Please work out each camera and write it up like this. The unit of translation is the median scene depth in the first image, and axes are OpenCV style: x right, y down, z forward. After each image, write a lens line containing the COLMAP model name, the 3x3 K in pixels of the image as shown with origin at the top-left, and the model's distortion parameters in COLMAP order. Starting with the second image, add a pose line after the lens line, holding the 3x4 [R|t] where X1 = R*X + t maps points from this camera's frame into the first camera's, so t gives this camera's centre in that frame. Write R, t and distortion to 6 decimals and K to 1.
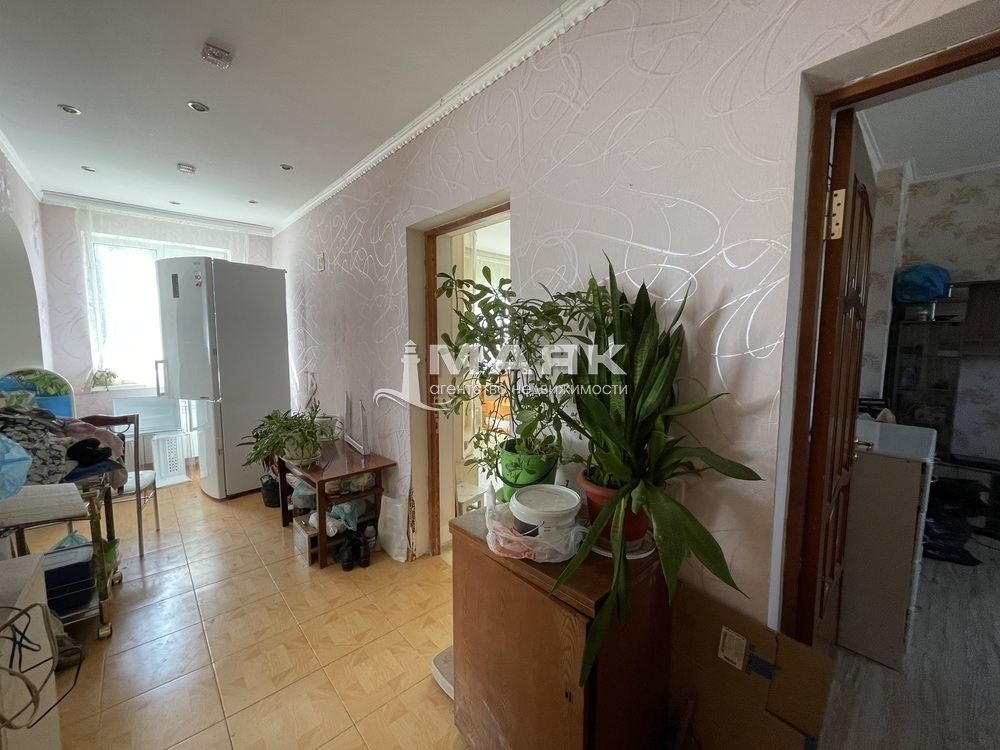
lens RADIAL K [[406.5, 0, 502.0], [0, 406.5, 377.4], [0, 0, 1]] dist [-0.001835, -0.000511]
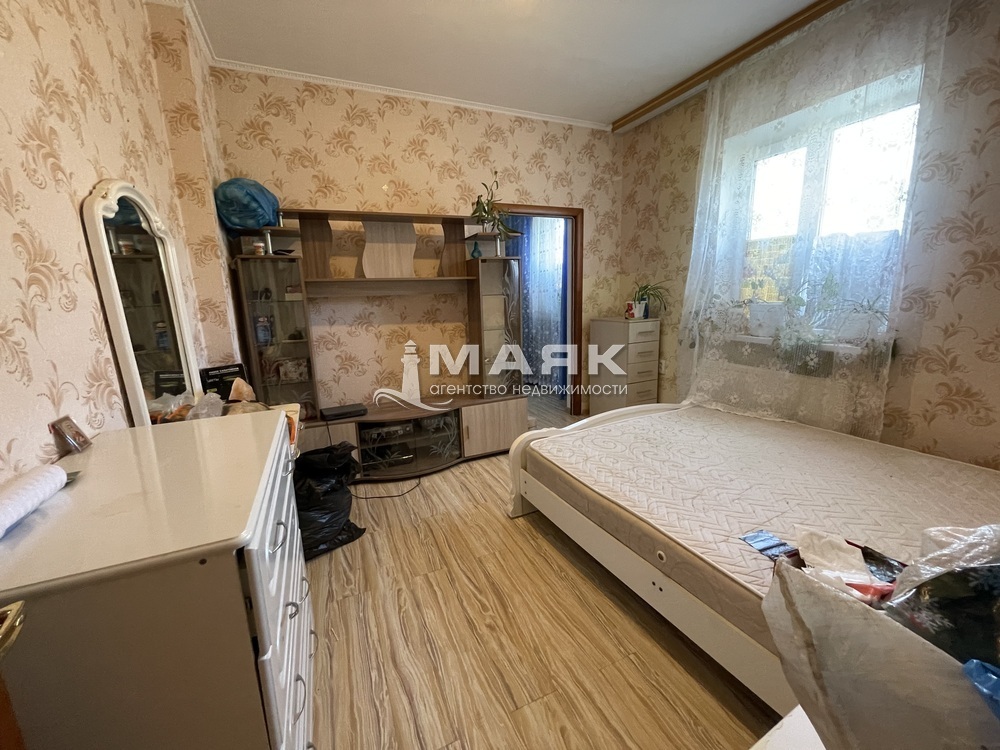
lens RADIAL K [[406.5, 0, 502.4], [0, 406.5, 376.0], [0, 0, 1]] dist [-0.001835, -0.000511]
pose [[0.303269, -0.206915, 0.930169, 0.404539], [0.113381, 0.977041, 0.180376, -0.001633], [-0.946136, 0.050761, 0.319766, 0.323097]]
